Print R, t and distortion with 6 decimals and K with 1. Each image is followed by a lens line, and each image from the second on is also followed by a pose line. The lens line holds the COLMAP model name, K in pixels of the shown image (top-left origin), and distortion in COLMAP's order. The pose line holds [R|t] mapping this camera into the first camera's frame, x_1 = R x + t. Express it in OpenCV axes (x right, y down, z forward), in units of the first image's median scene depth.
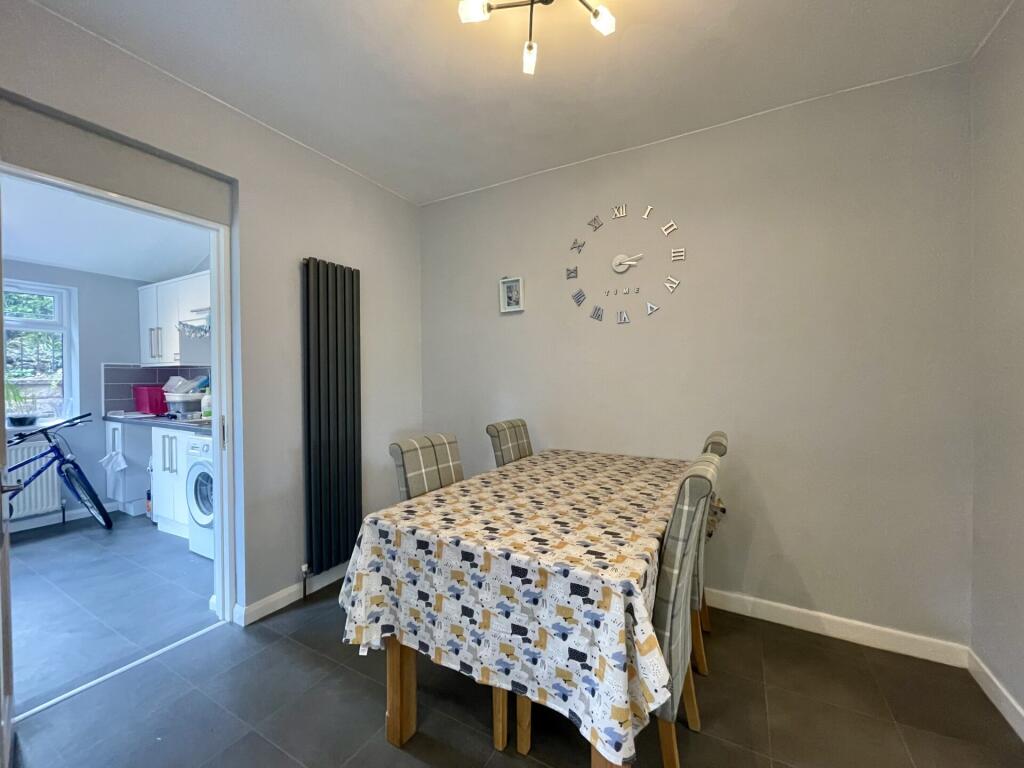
lens RADIAL K [[412.9, 0, 513.6], [0, 412.9, 383.1], [0, 0, 1]] dist [-0.007900, 0.001653]
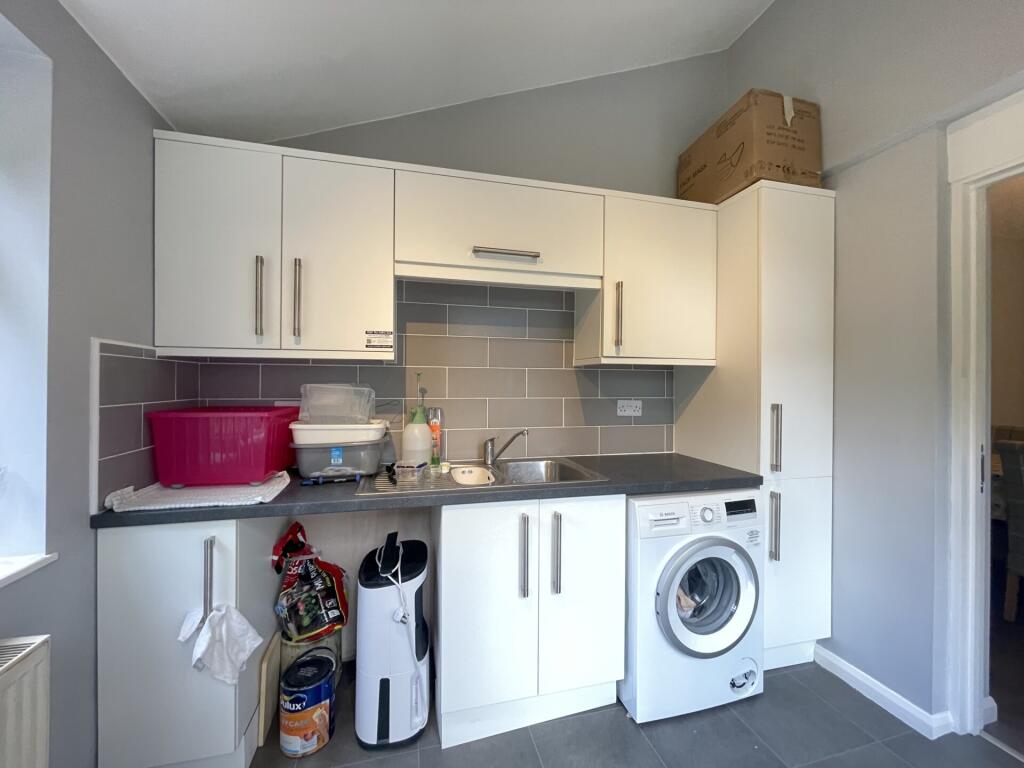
lens RADIAL K [[412.9, 0, 508.3], [0, 412.9, 380.7], [0, 0, 1]] dist [-0.007900, 0.001653]
pose [[0.727991, 0.011816, 0.685484, -1.004097], [0.001039, 0.999831, -0.018339, -0.012244], [-0.685585, 0.014063, 0.727856, 0.578728]]
